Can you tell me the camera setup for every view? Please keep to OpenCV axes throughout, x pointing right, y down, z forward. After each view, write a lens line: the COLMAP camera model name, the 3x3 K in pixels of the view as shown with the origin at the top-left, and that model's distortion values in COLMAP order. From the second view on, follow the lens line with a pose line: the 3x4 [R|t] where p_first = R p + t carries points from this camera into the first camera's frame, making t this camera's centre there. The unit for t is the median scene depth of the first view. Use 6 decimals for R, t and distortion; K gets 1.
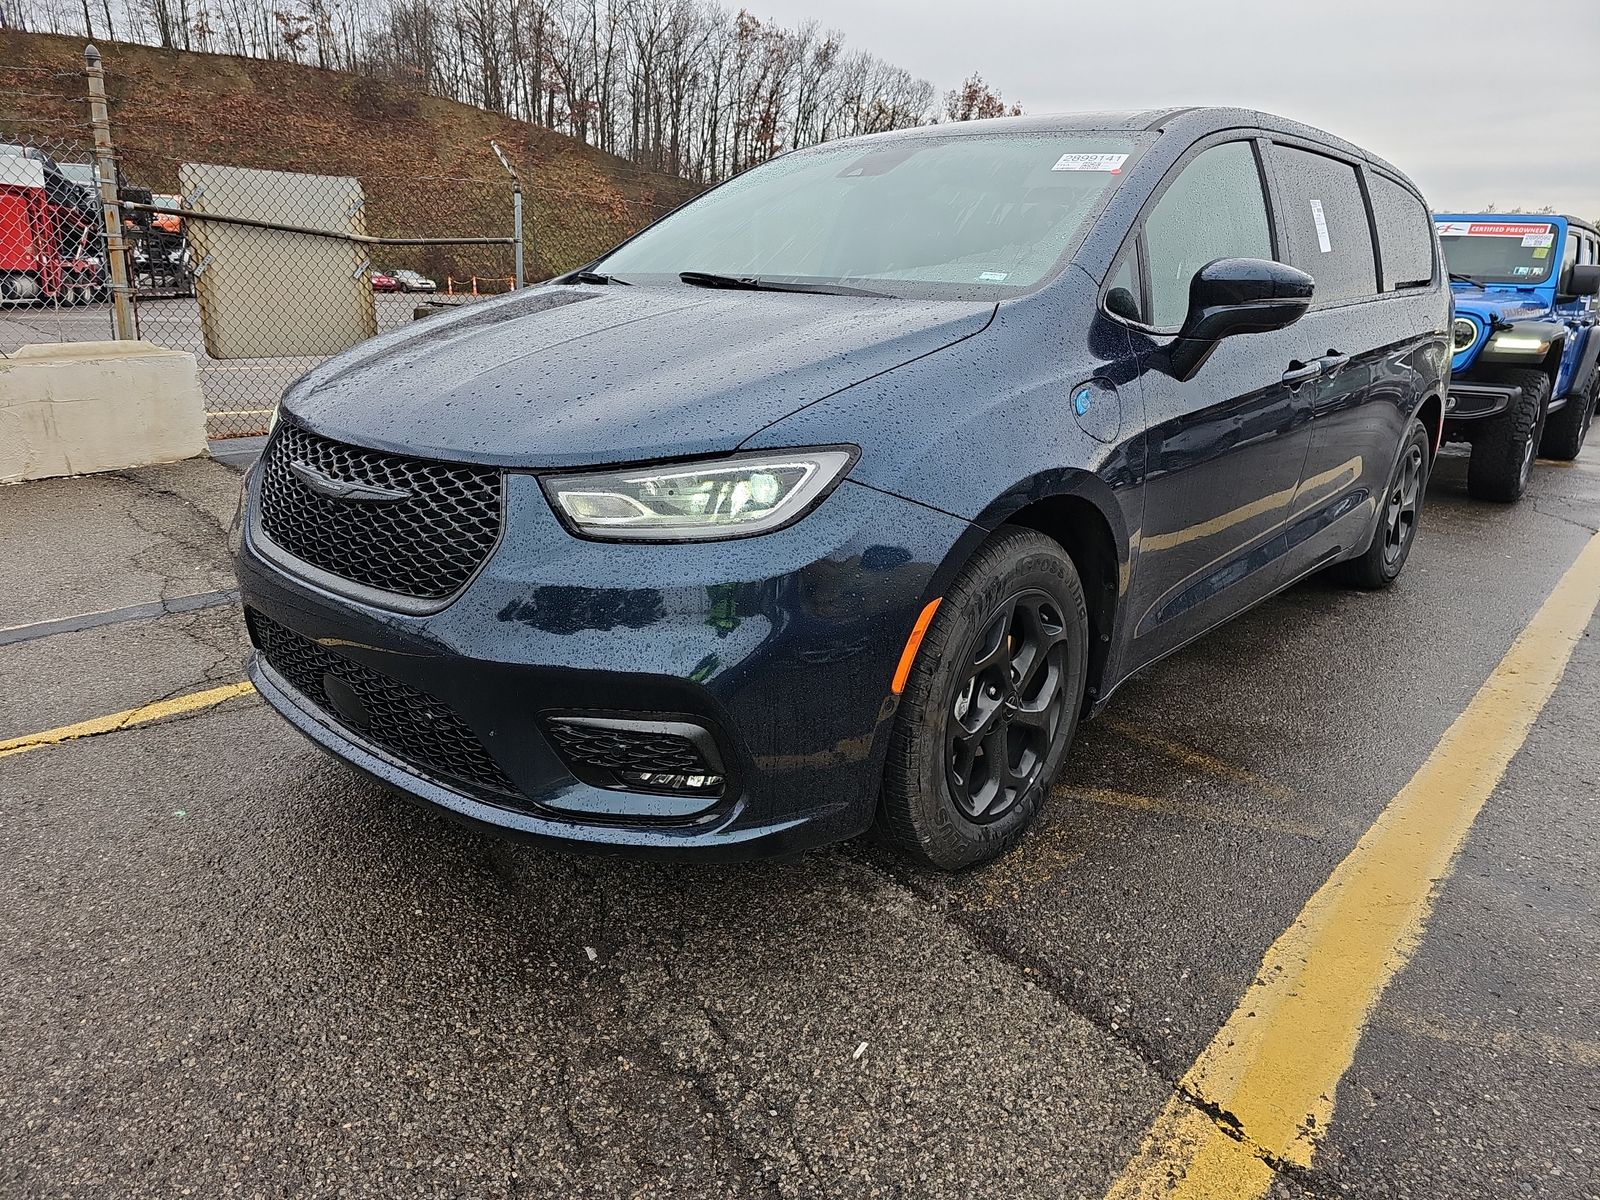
lens RADIAL K [[1086.2, 0, 743.0], [0, 1086.2, 612.3], [0, 0, 1]] dist [0.005392, -0.013726]
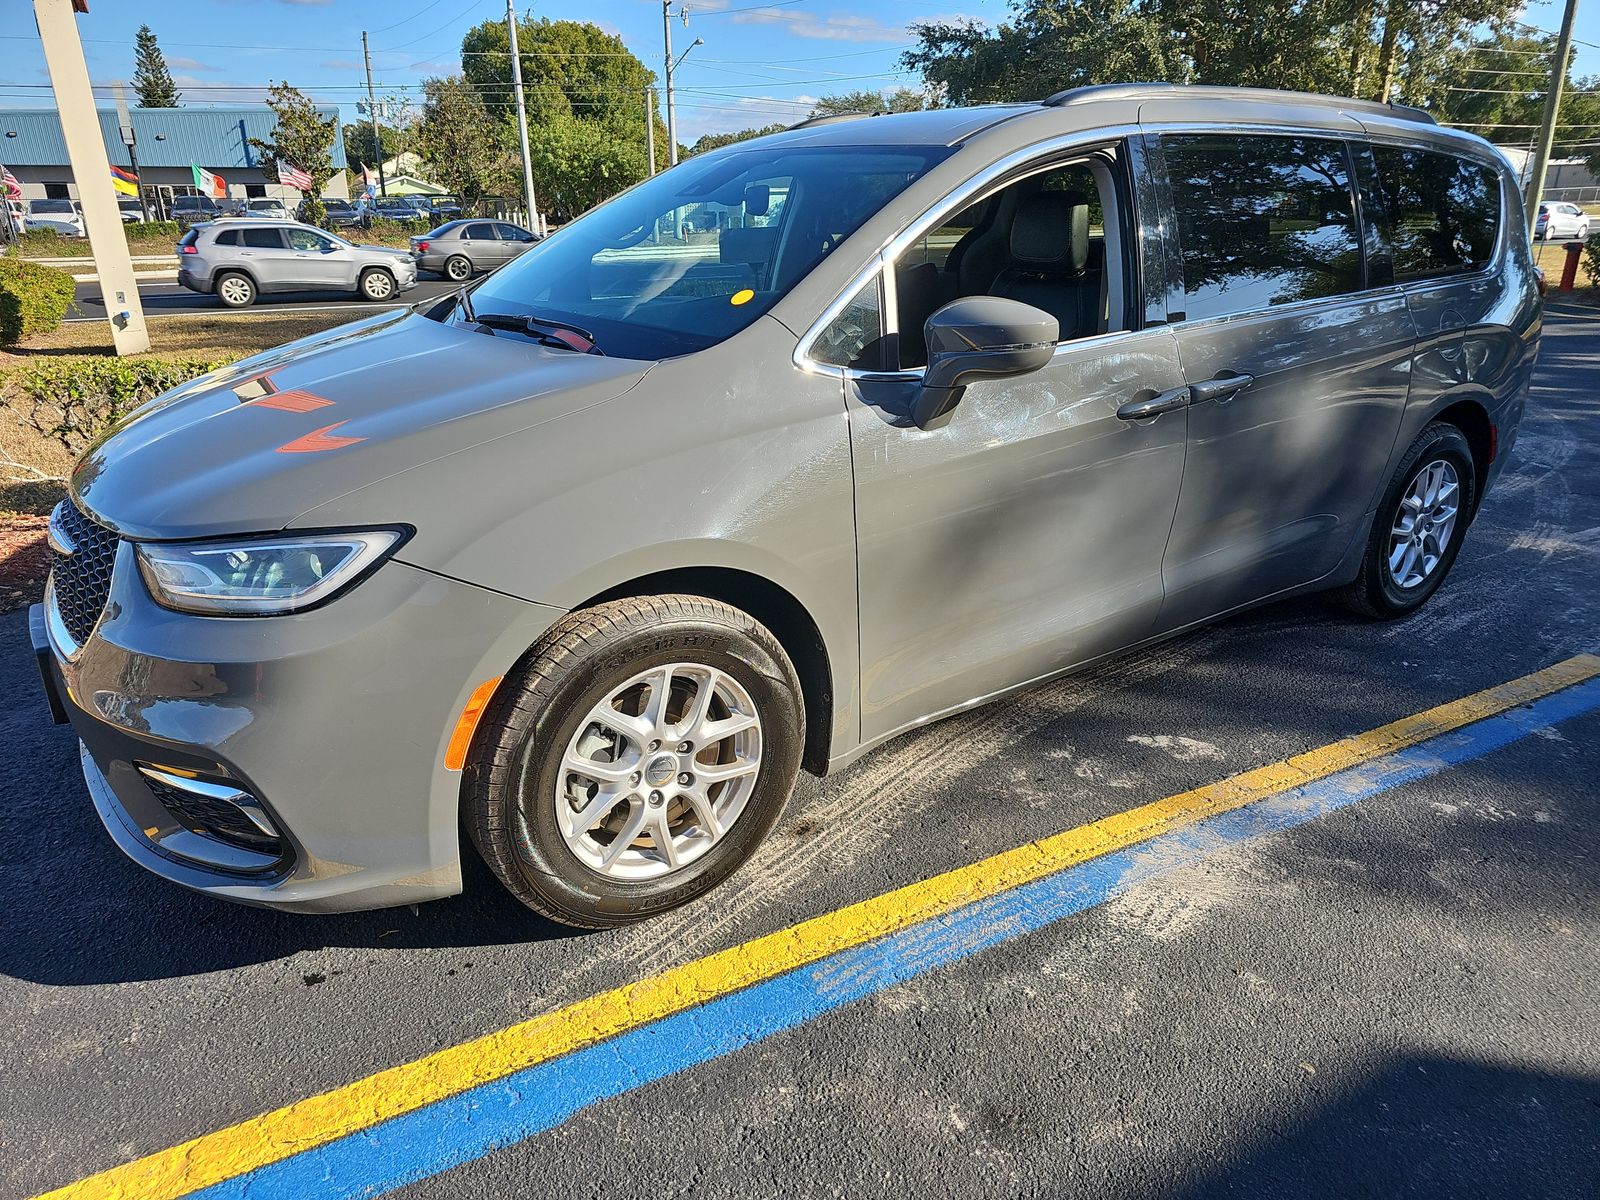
lens RADIAL K [[1086.2, 0, 807.7], [0, 1086.2, 602.3], [0, 0, 1]] dist [0.005392, -0.013726]
pose [[0.975498, 0.044601, -0.215441, 0.668845], [-0.034046, 0.998042, 0.052460, -0.143468], [0.217359, -0.043840, 0.975107, 0.087573]]
